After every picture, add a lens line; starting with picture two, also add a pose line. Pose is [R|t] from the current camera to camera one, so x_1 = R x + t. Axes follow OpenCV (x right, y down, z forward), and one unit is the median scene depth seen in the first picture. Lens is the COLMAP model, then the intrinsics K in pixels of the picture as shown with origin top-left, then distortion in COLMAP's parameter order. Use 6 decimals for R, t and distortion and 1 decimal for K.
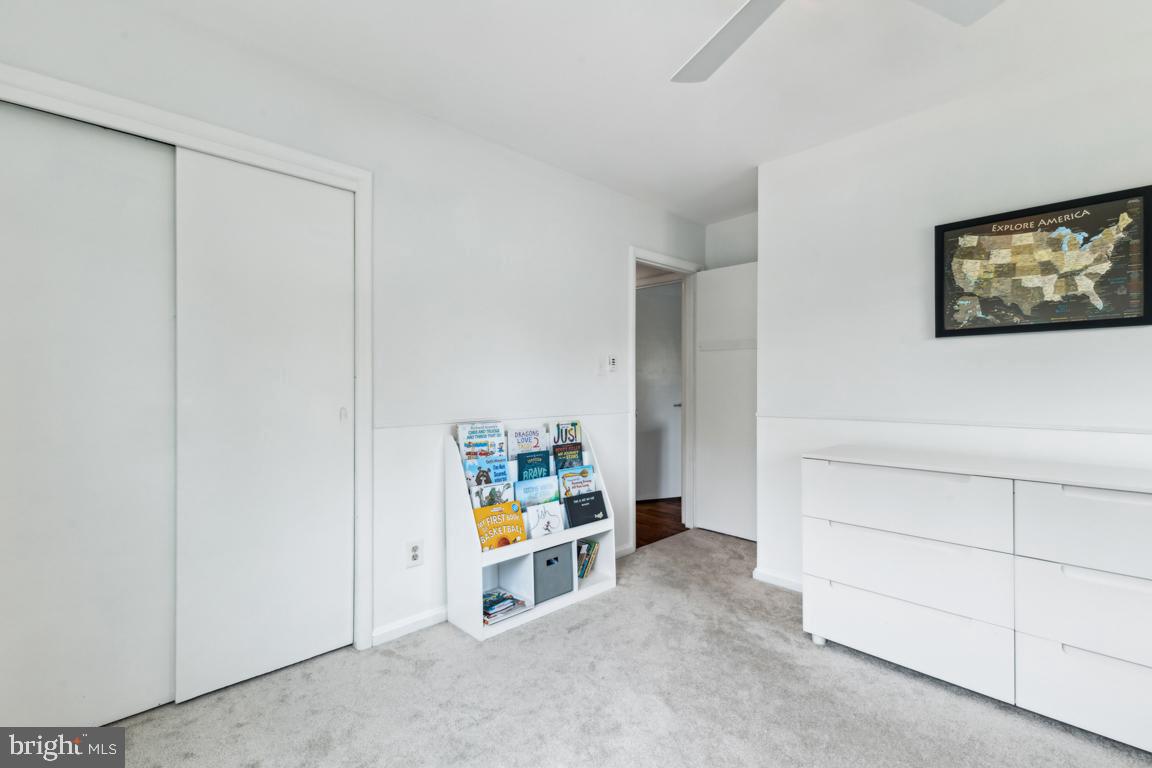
lens RADIAL K [[503.6, 0, 576.0], [0, 503.6, 384.0], [0, 0, 1]] dist [-0.000220, -0.000210]
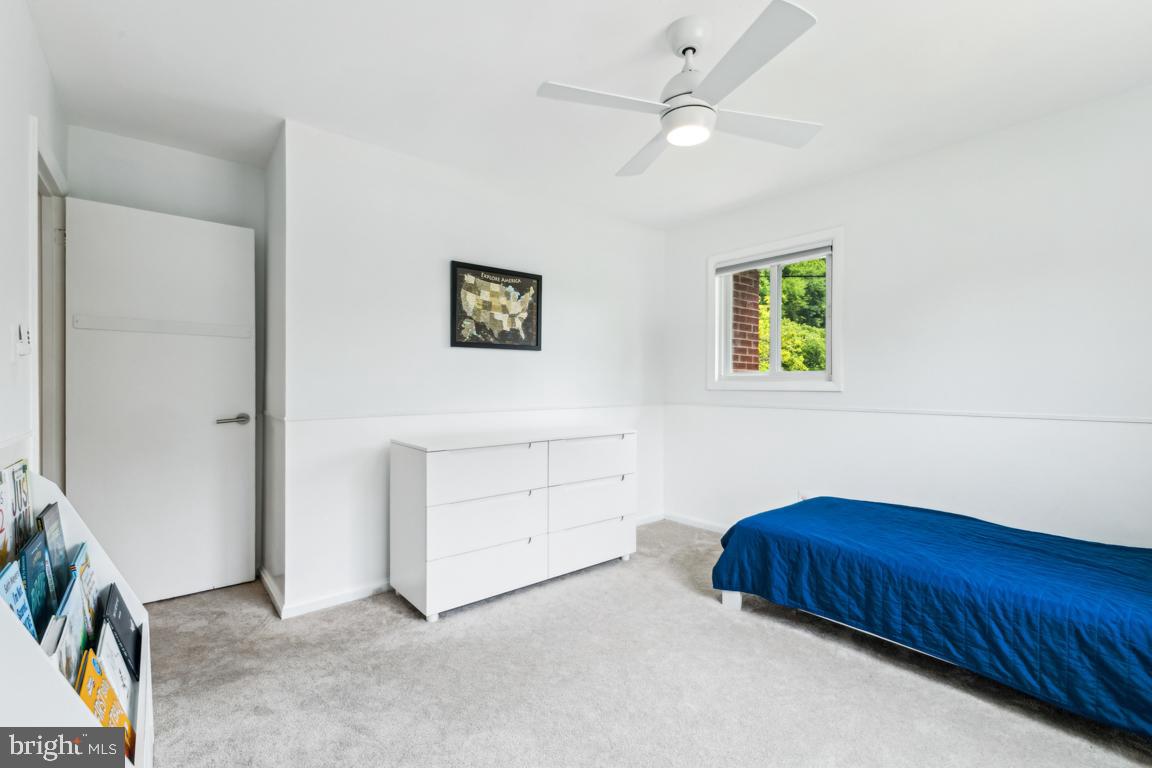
lens RADIAL K [[503.6, 0, 576.0], [0, 503.6, 384.0], [0, 0, 1]] dist [-0.000220, -0.000210]
pose [[0.058021, -0.000727, 0.998315, -0.613969], [0.002023, 0.999998, 0.000610, 0.004036], [-0.998313, 0.001984, 0.058023, 0.662264]]
